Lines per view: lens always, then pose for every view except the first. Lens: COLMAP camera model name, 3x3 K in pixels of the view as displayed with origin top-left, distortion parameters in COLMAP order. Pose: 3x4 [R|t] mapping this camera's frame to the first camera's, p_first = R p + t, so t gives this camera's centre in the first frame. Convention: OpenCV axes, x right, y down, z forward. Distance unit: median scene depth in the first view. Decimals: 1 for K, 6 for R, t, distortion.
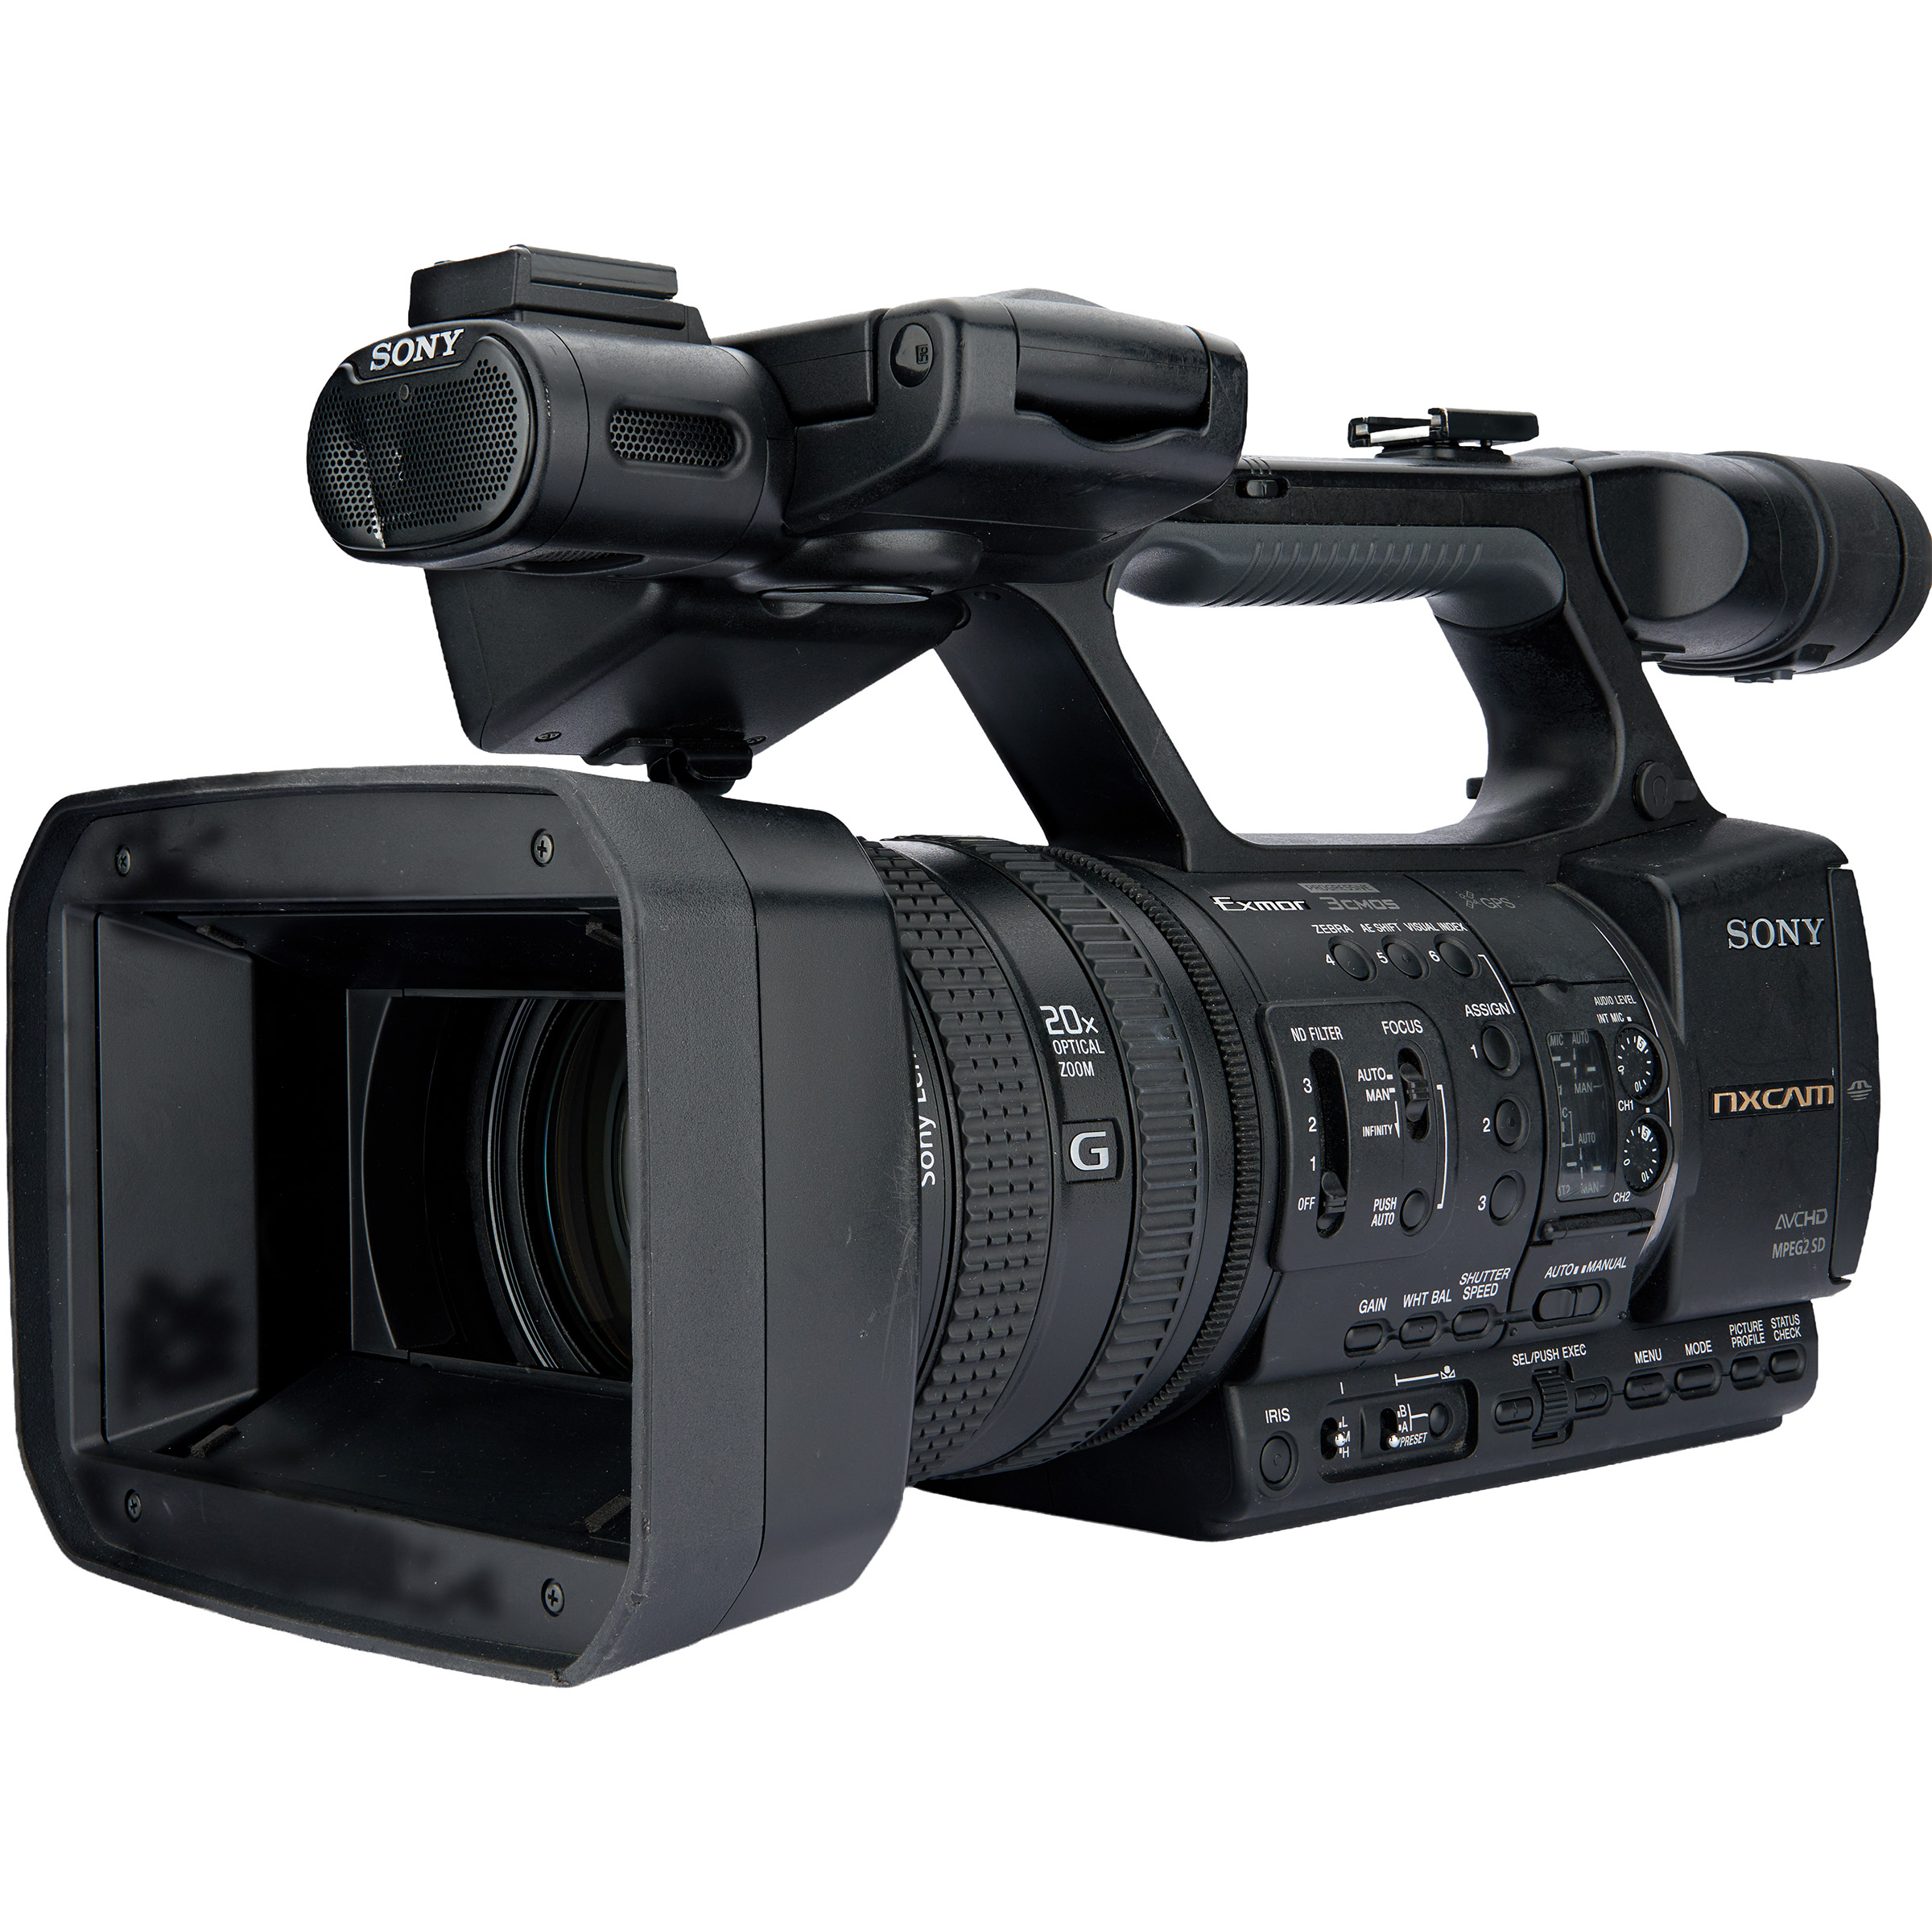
lens RADIAL K [[3963.6, 0, 974.7], [0, 3963.6, 962.5], [0, 0, 1]] dist [-0.006528, 0.000000]
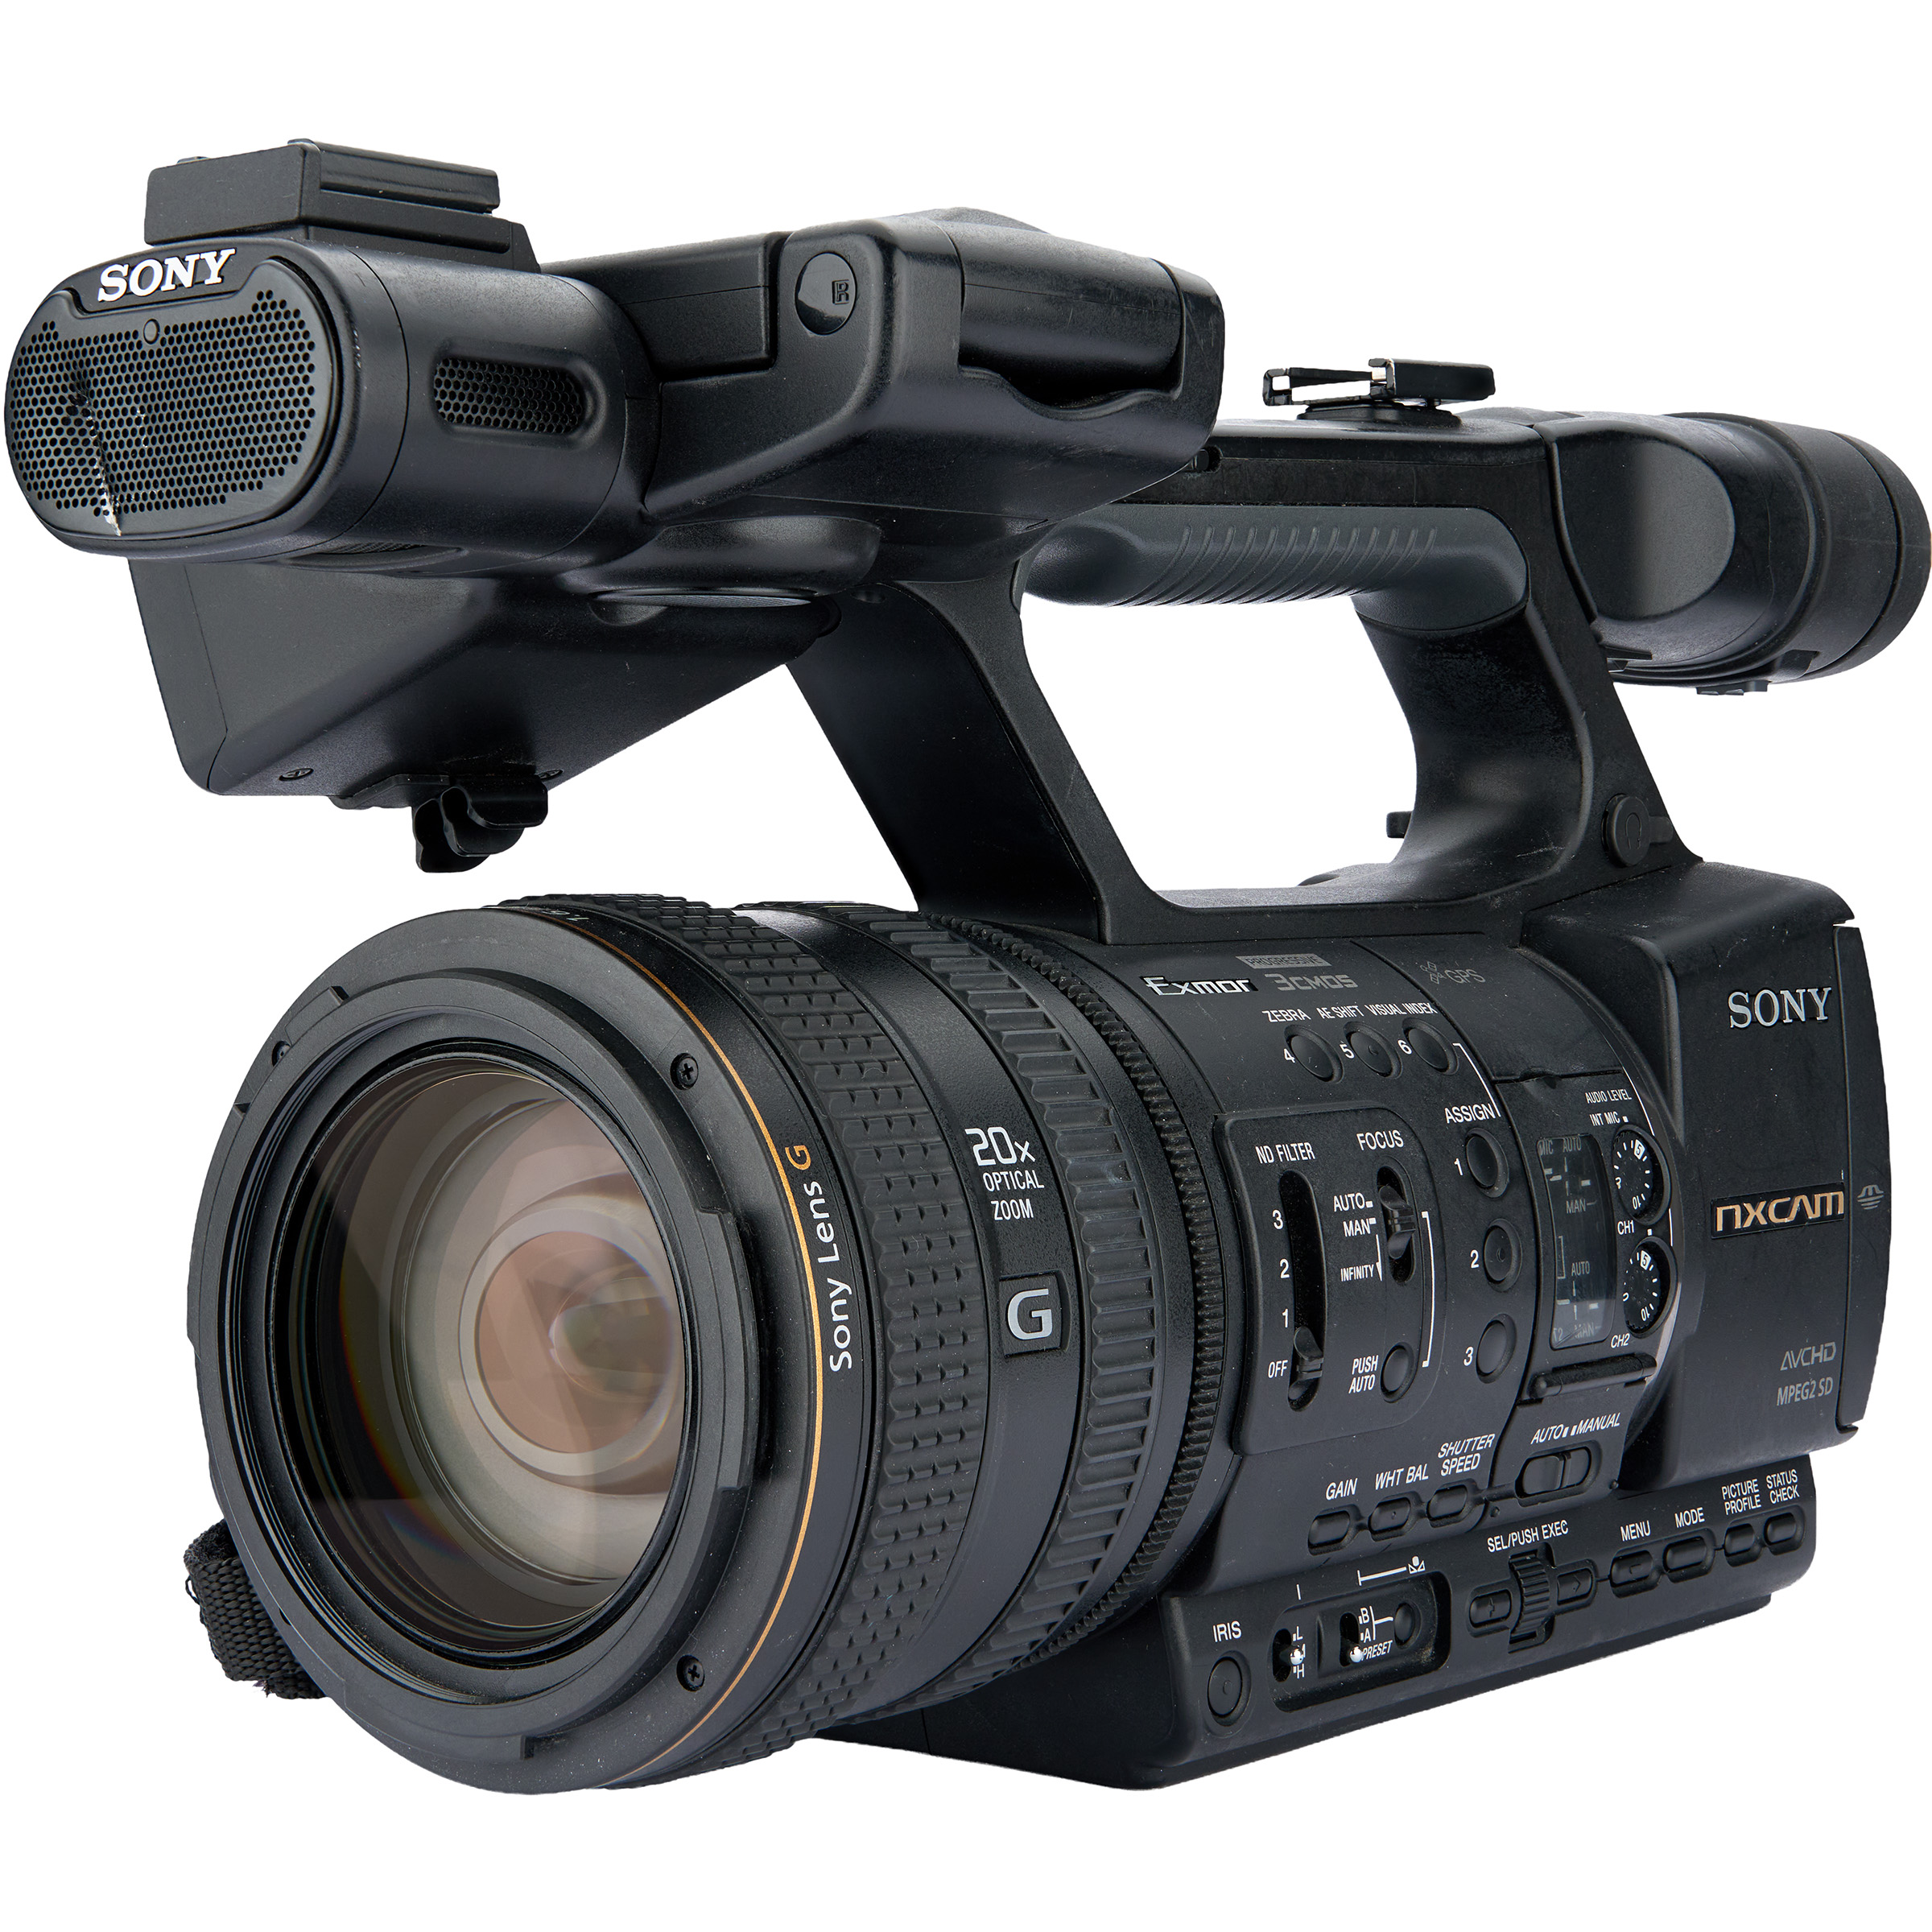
lens RADIAL K [[4568.0, 0, 1089.9], [0, 4568.0, 962.8], [0, 0, 1]] dist [-0.011068, 0.000000]
pose [[0.991433, -0.002879, 0.130582, -0.068930], [0.002615, 0.999994, 0.002186, -0.021291], [-0.130587, -0.001826, 0.991435, 0.096813]]
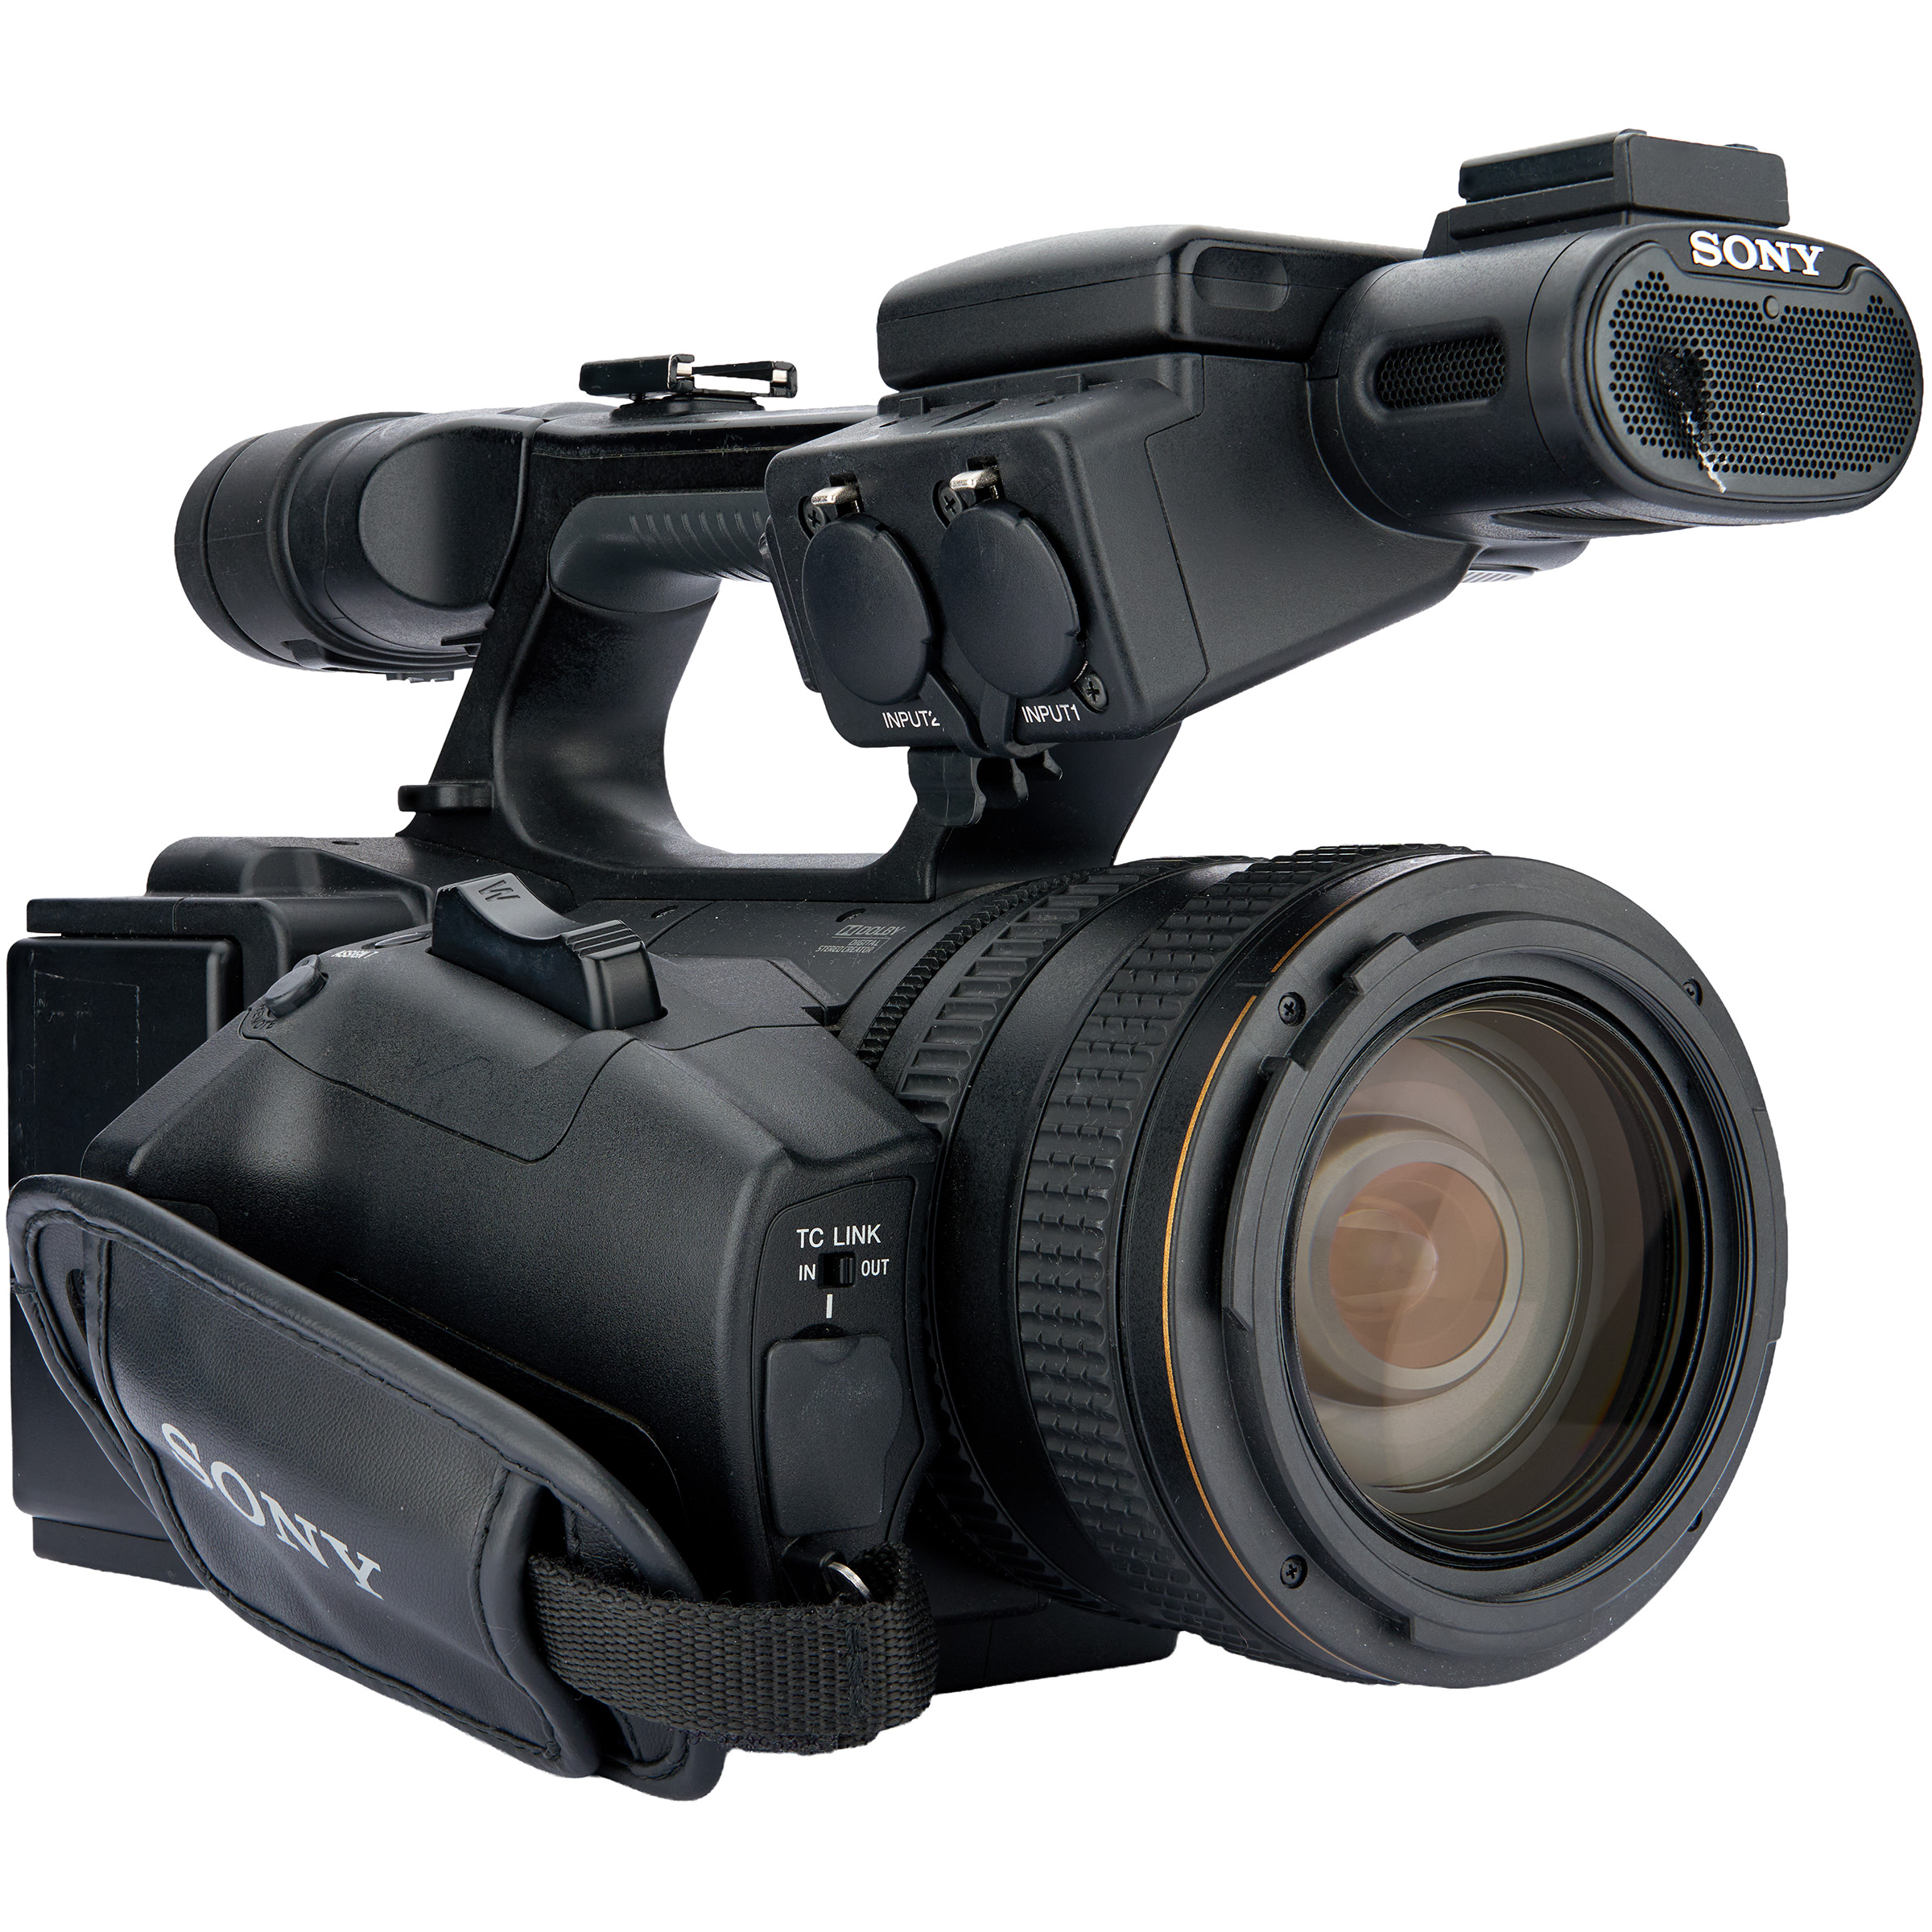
lens RADIAL K [[3963.6, 0, 975.3], [0, 3963.6, 953.6], [0, 0, 1]] dist [-0.006528, 0.000000]
pose [[0.123095, -0.016473, 0.992258, -0.829231], [0.021569, 0.999670, 0.013921, -0.023260], [-0.992161, 0.019688, 0.123410, 0.913870]]
